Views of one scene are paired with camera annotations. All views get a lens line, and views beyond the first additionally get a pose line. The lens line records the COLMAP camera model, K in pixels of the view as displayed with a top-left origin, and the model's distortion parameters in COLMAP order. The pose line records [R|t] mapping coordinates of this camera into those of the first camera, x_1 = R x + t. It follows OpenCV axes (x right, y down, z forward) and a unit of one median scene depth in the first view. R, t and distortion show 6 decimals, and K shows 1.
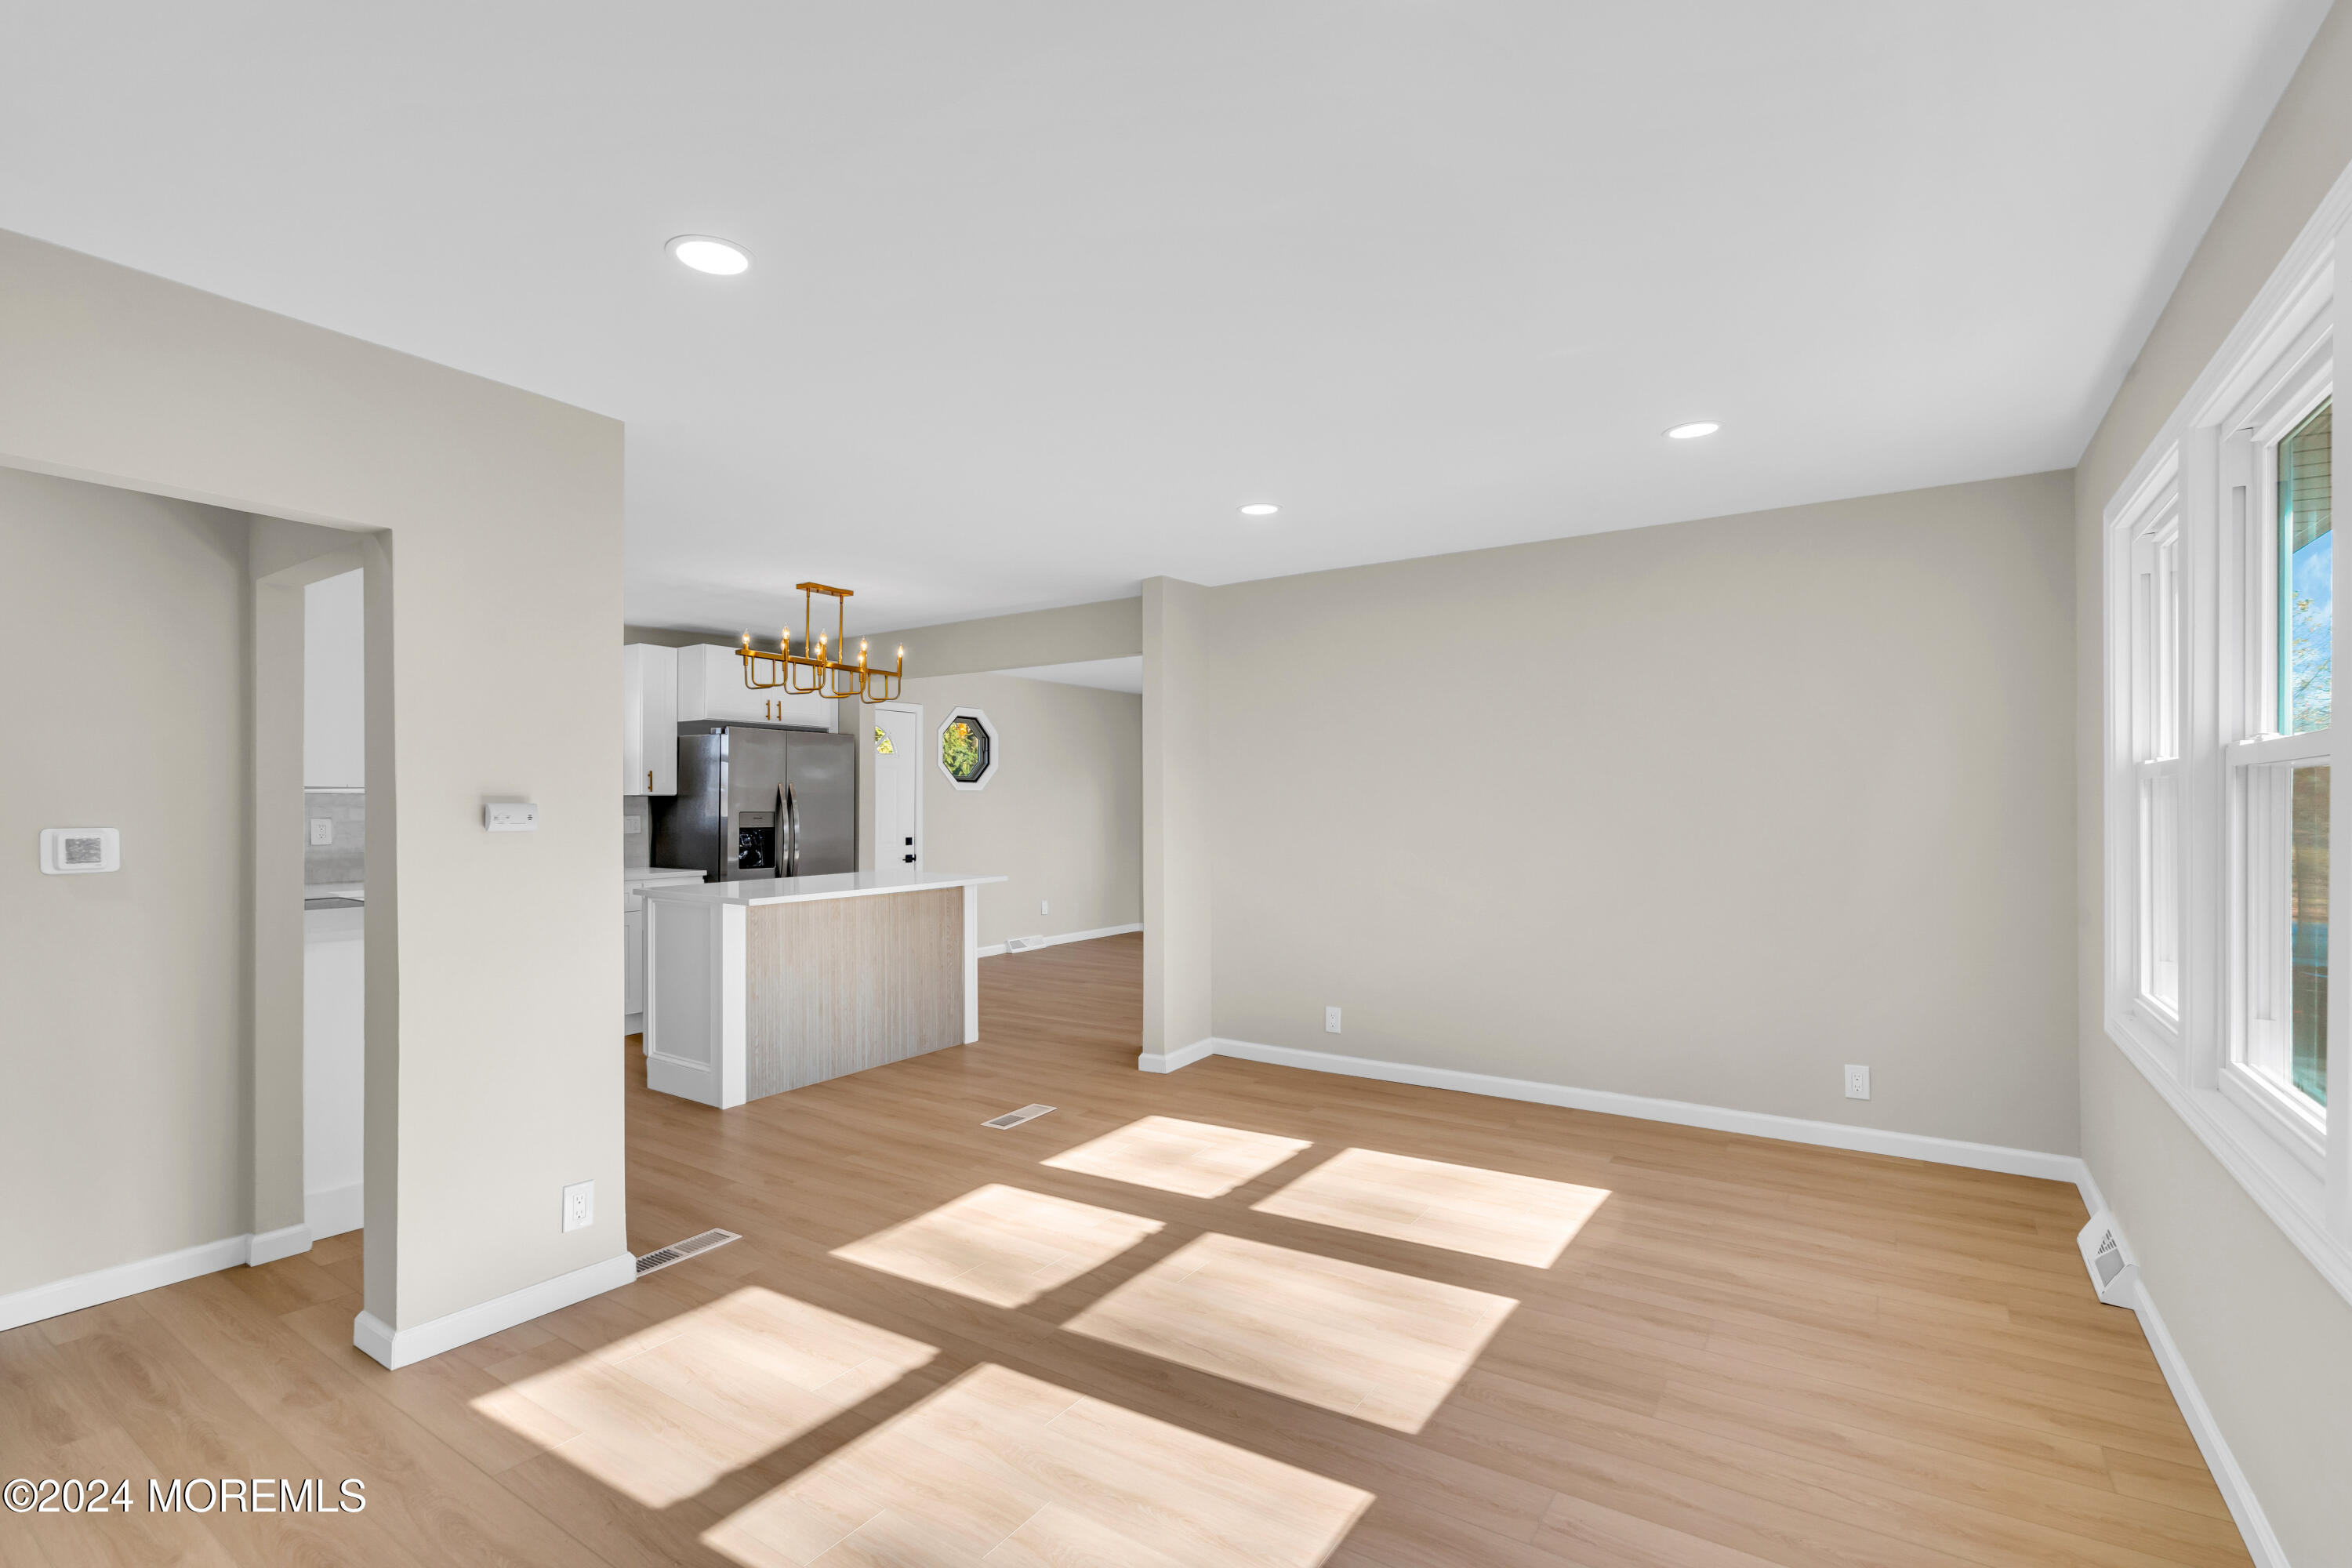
lens RADIAL K [[1061.3, 0, 1177.8], [0, 1061.3, 807.8], [0, 0, 1]] dist [-0.008891, 0.003732]
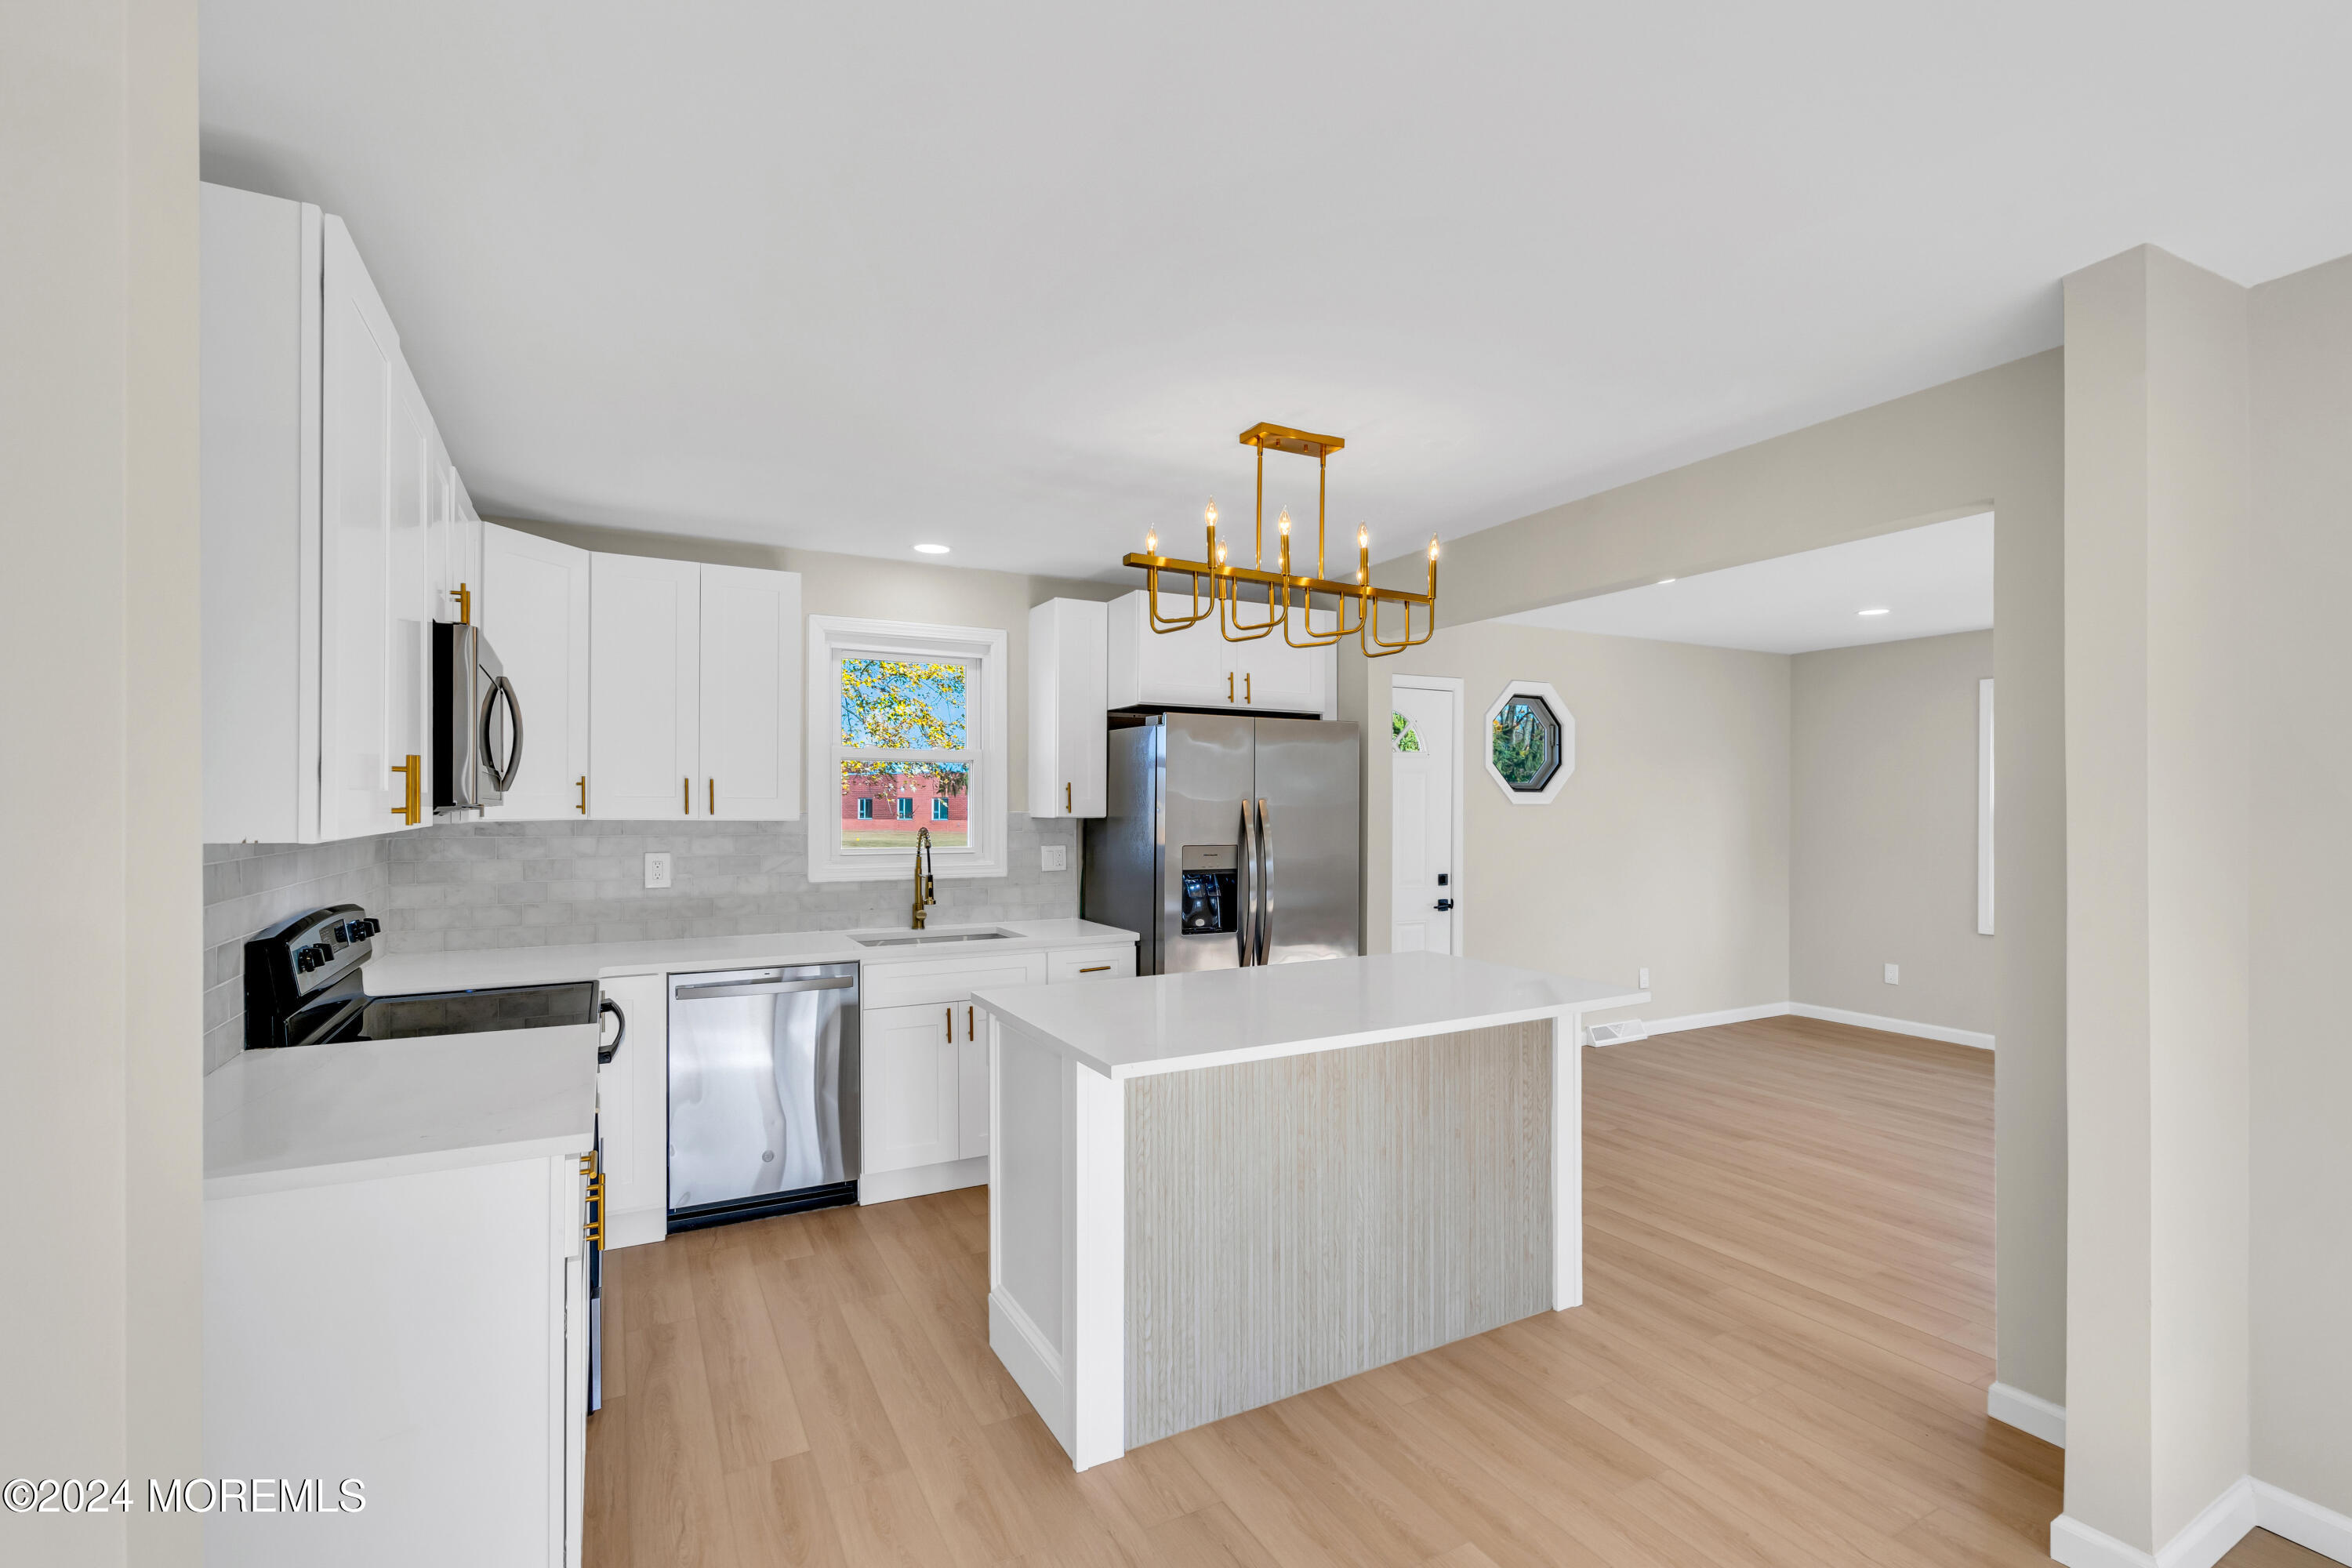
lens RADIAL K [[1061.3, 0, 1183.0], [0, 1061.3, 811.0], [0, 0, 1]] dist [-0.008891, 0.003732]
pose [[0.885873, 0.002969, -0.463919, -0.148009], [-0.002181, 0.999995, 0.002236, -0.023657], [0.463923, -0.000969, 0.885875, 0.553724]]
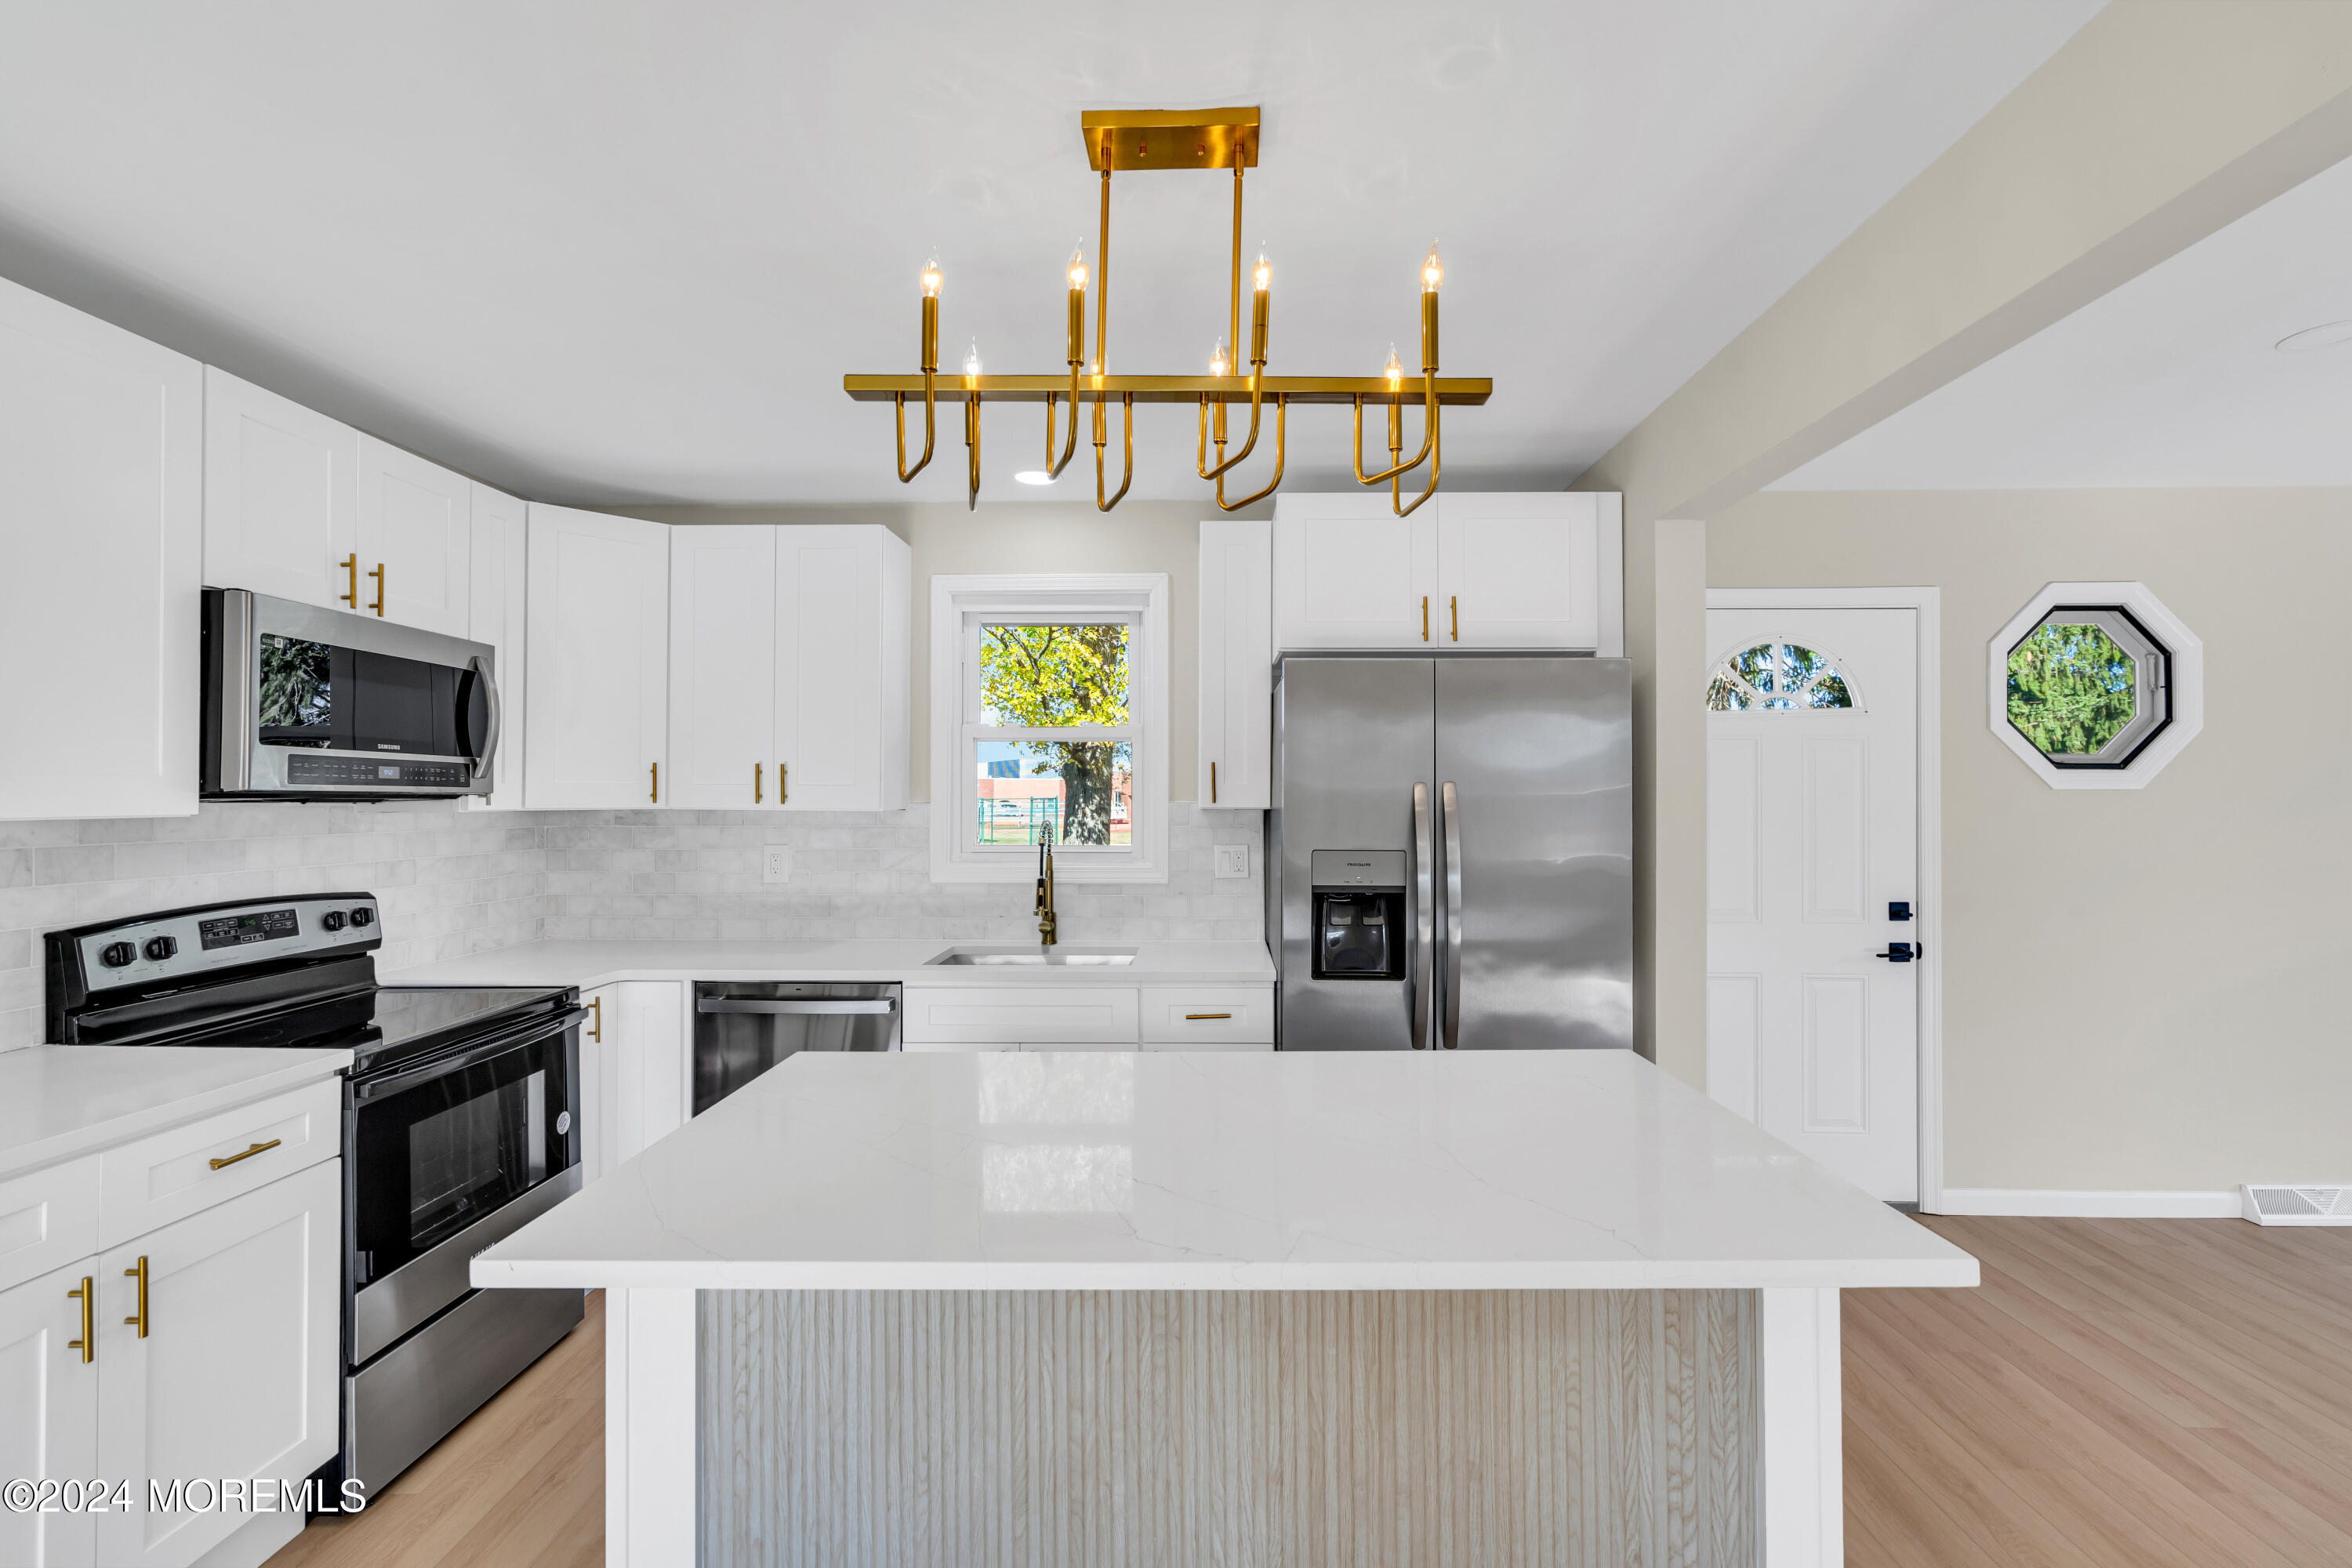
lens RADIAL K [[1061.3, 0, 1178.0], [0, 1061.3, 783.9], [0, 0, 1]] dist [-0.008891, 0.003732]
pose [[0.538546, -0.011157, -0.842522, -0.090393], [-0.001825, 0.999895, -0.014408, -0.022016], [0.842594, 0.009297, 0.538469, 0.919466]]
